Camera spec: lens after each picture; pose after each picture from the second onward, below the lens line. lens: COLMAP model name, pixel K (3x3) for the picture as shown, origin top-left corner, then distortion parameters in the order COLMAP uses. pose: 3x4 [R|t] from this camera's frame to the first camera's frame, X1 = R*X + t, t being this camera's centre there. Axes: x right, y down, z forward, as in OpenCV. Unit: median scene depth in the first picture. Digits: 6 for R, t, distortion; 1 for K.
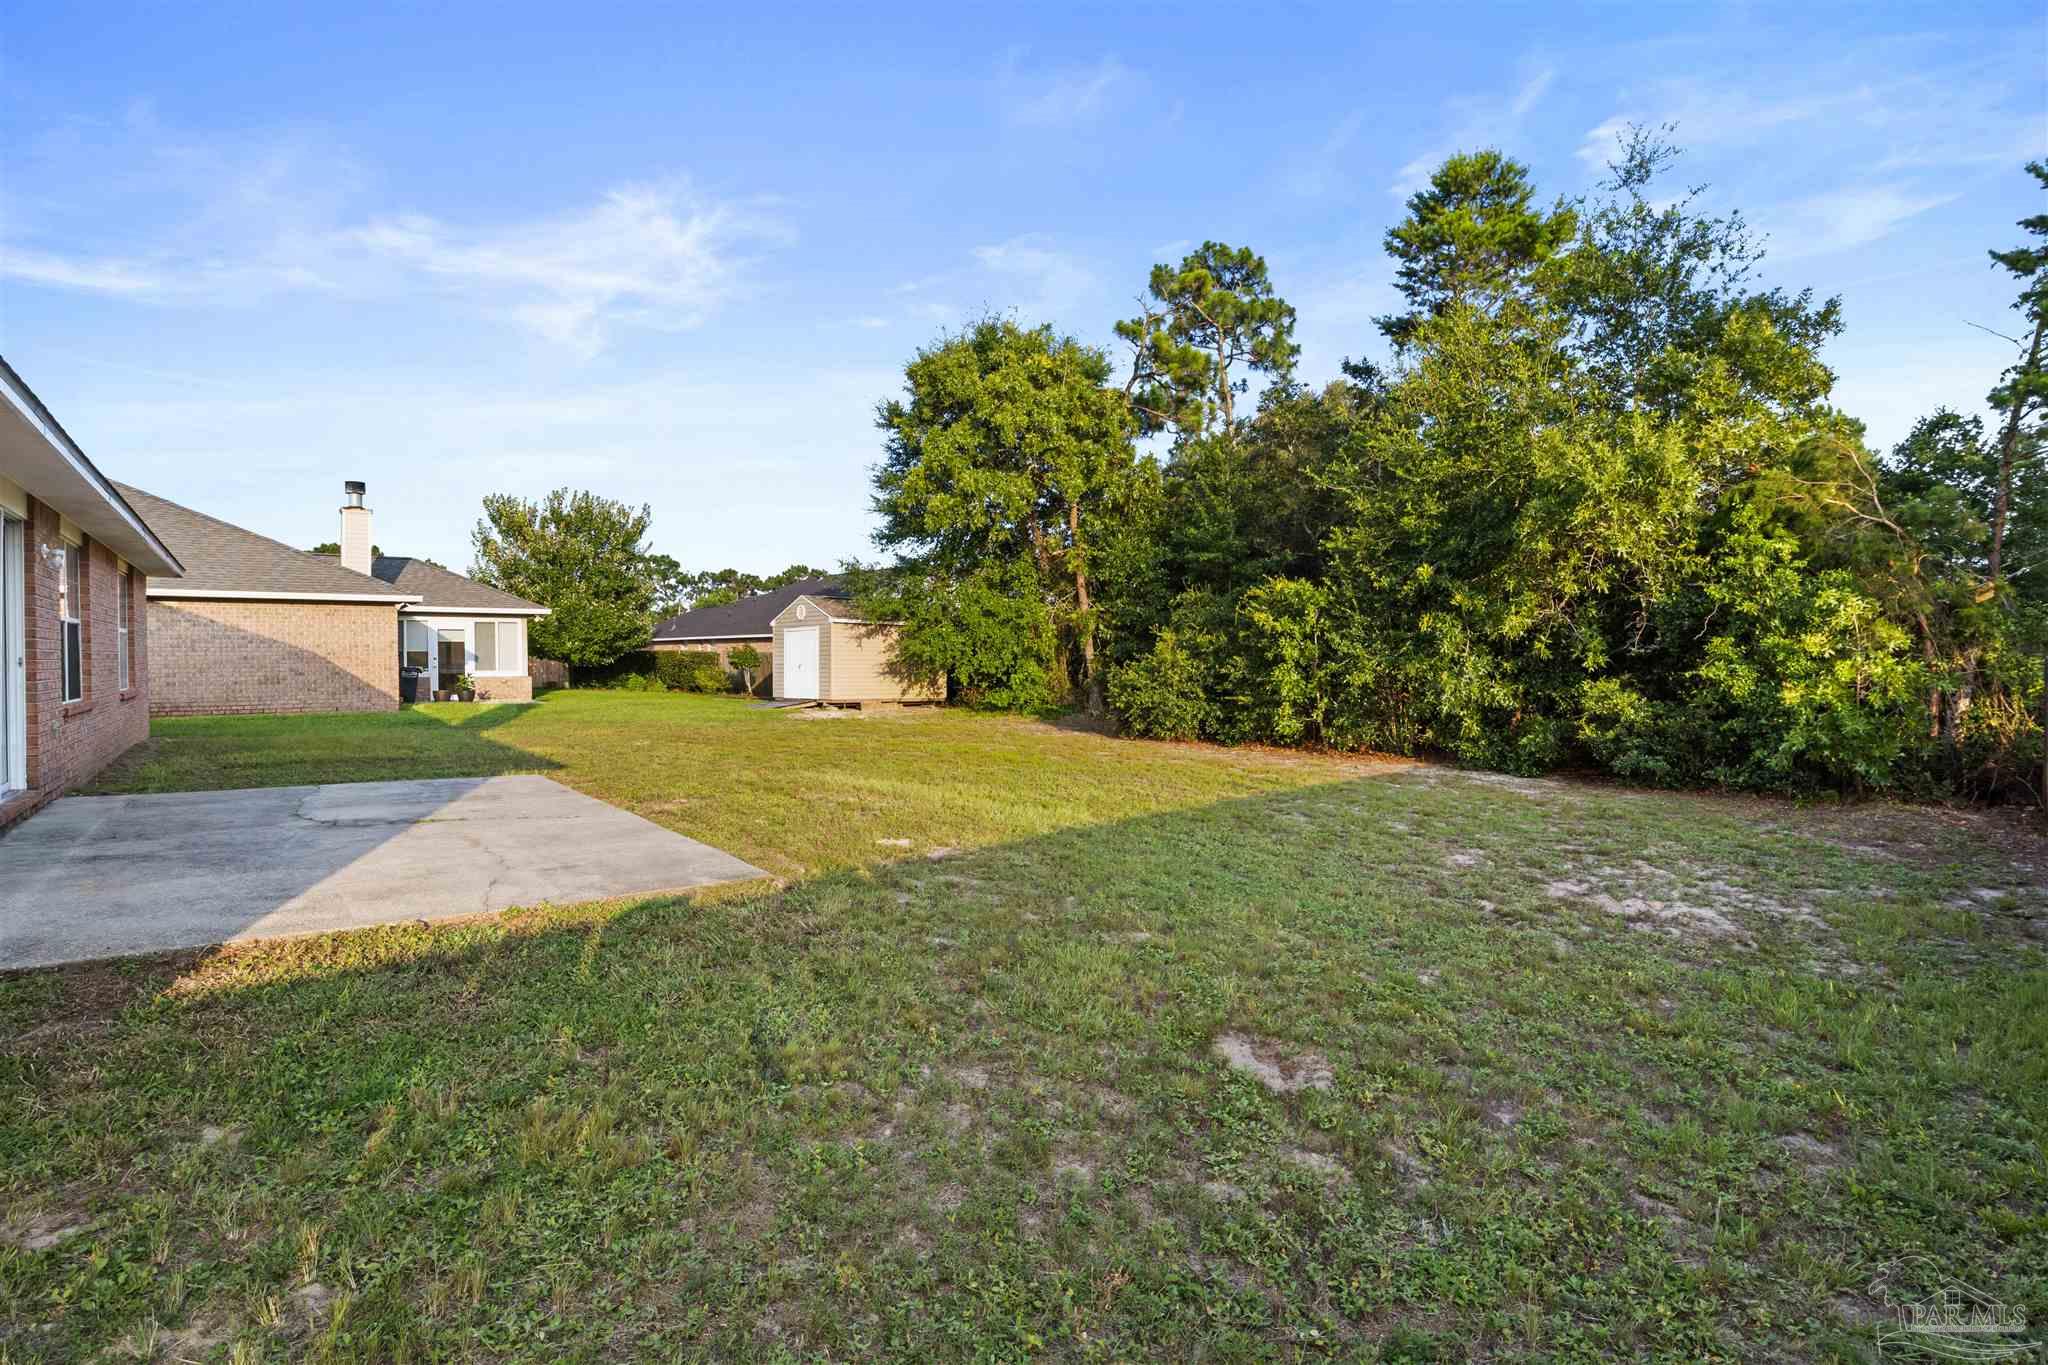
lens RADIAL K [[1051.0, 0, 1028.9], [0, 1051.0, 658.7], [0, 0, 1]] dist [-0.013004, 0.000391]
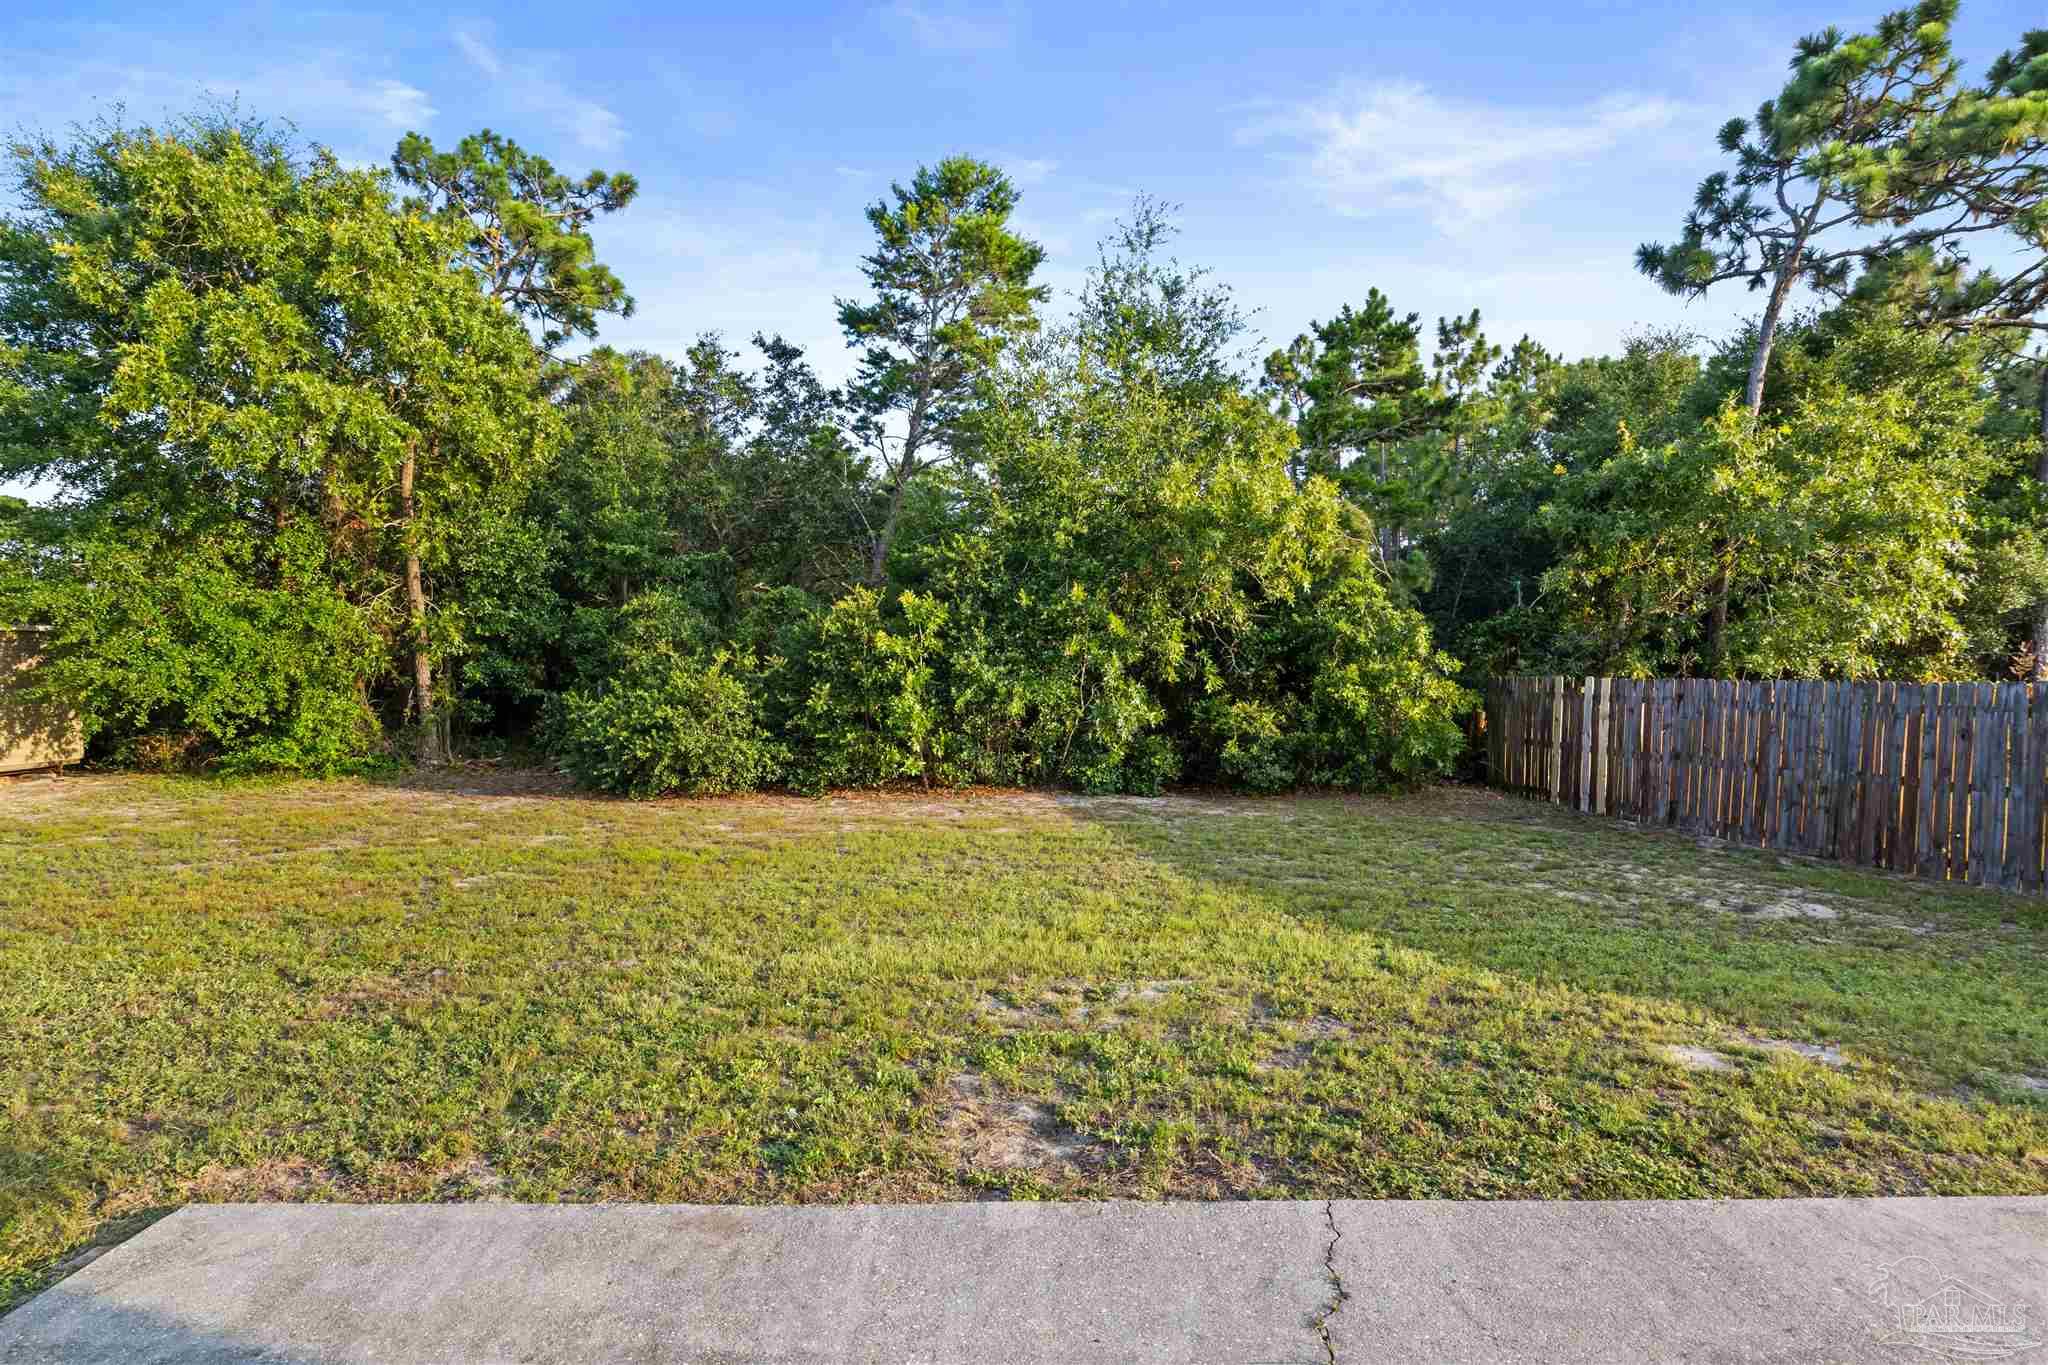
lens RADIAL K [[1051.0, 0, 1028.9], [0, 1051.0, 658.7], [0, 0, 1]] dist [-0.013004, 0.000391]
pose [[0.589847, -0.000351, 0.807515, -0.302889], [0.006115, 0.999973, -0.004032, -0.013891], [-0.807492, 0.007317, 0.589834, 0.350415]]
